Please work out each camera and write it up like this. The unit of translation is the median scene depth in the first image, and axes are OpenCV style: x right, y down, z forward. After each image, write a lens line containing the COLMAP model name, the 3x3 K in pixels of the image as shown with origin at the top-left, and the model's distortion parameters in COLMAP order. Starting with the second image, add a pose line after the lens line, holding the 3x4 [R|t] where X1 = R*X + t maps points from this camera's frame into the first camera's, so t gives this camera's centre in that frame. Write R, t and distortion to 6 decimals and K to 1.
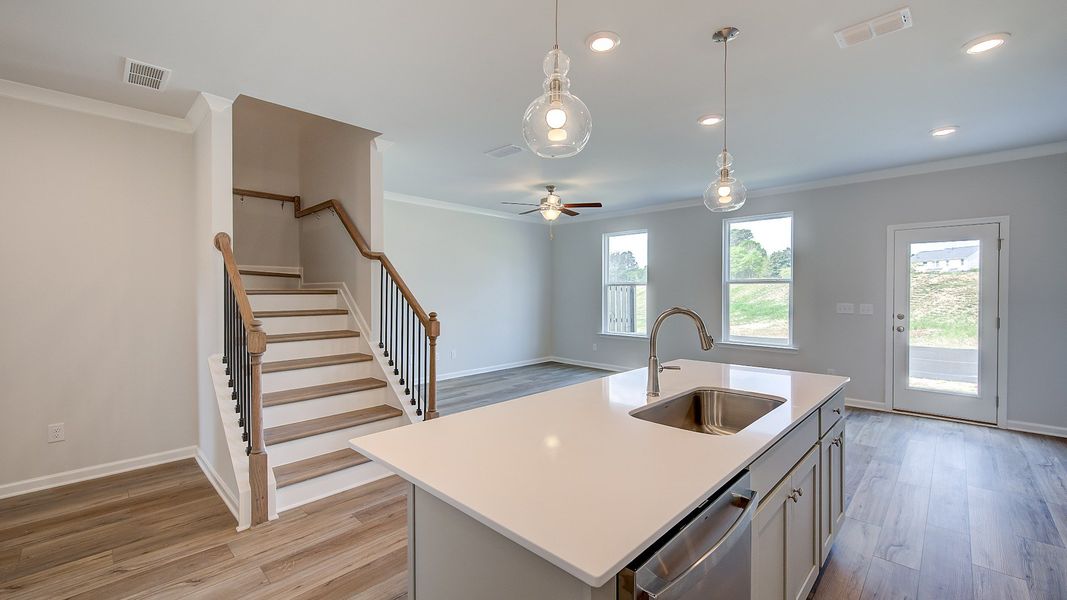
lens RADIAL K [[427.4, 0, 537.5], [0, 427.4, 297.3], [0, 0, 1]] dist [0.001465, 0.000032]
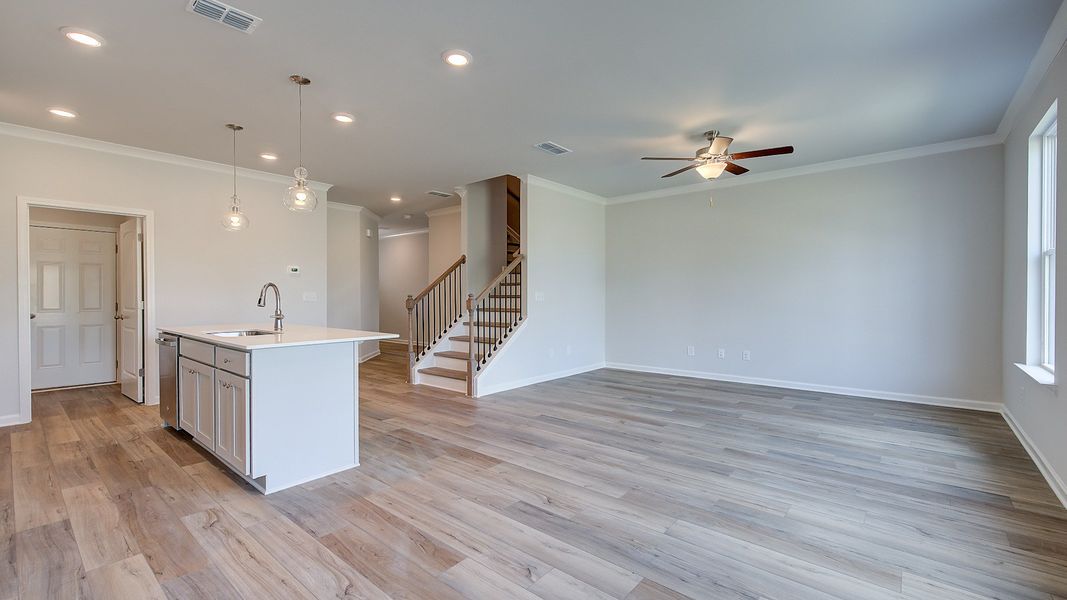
lens RADIAL K [[448.8, 0, 537.6], [0, 448.8, 299.0], [0, 0, 1]] dist [0.001384, 0.000118]
pose [[0.065800, 0.007507, -0.997805, 1.255097], [-0.008205, 0.999942, 0.006982, 0.052213], [0.997799, 0.007728, 0.065858, 1.103441]]
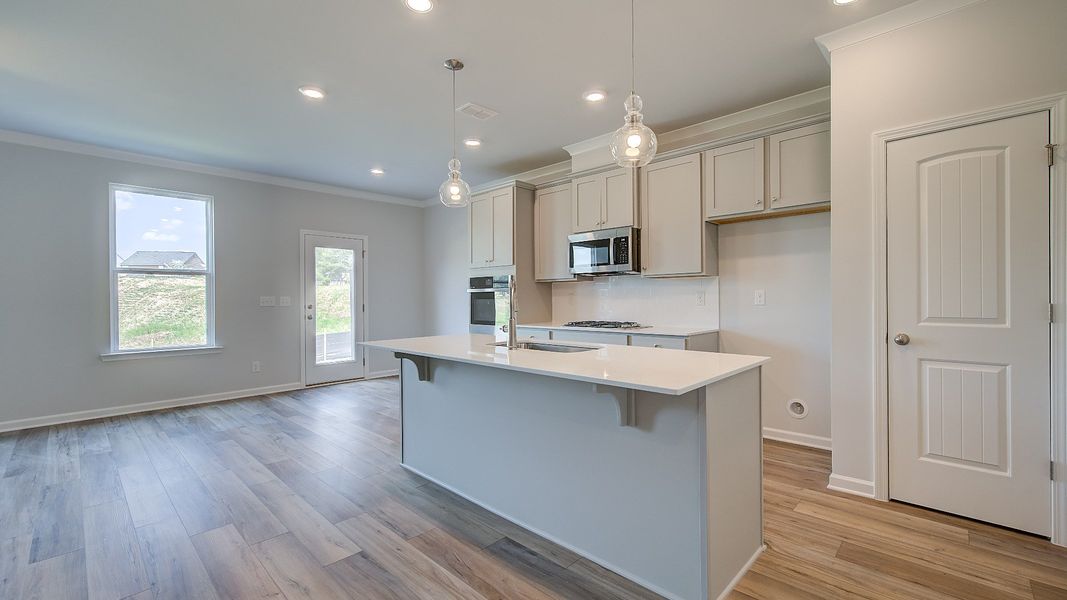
lens RADIAL K [[448.8, 0, 537.6], [0, 448.8, 299.0], [0, 0, 1]] dist [0.001384, 0.000118]
pose [[-0.004337, -0.004334, 0.999981, -0.585272], [0.020400, 0.999782, 0.004422, 0.043778], [-0.999782, 0.020419, -0.004248, 0.522730]]
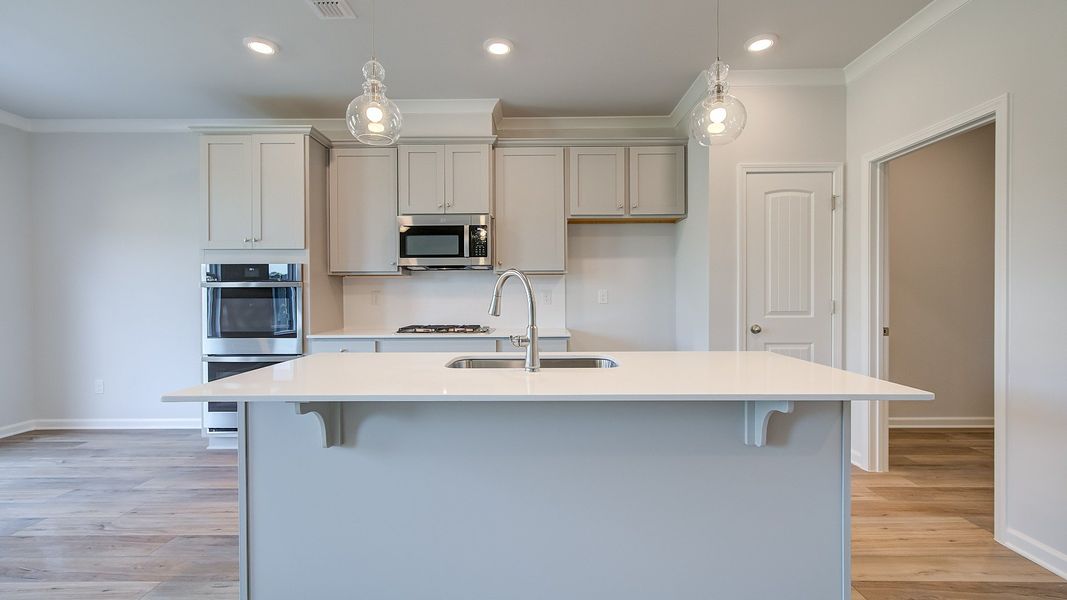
lens RADIAL K [[448.8, 0, 537.6], [0, 448.8, 299.0], [0, 0, 1]] dist [0.001384, 0.000118]
pose [[-0.688901, -0.004080, 0.724844, -0.213976], [0.012797, 0.999760, 0.017790, 0.039134], [-0.724742, 0.021531, -0.688684, 0.907136]]
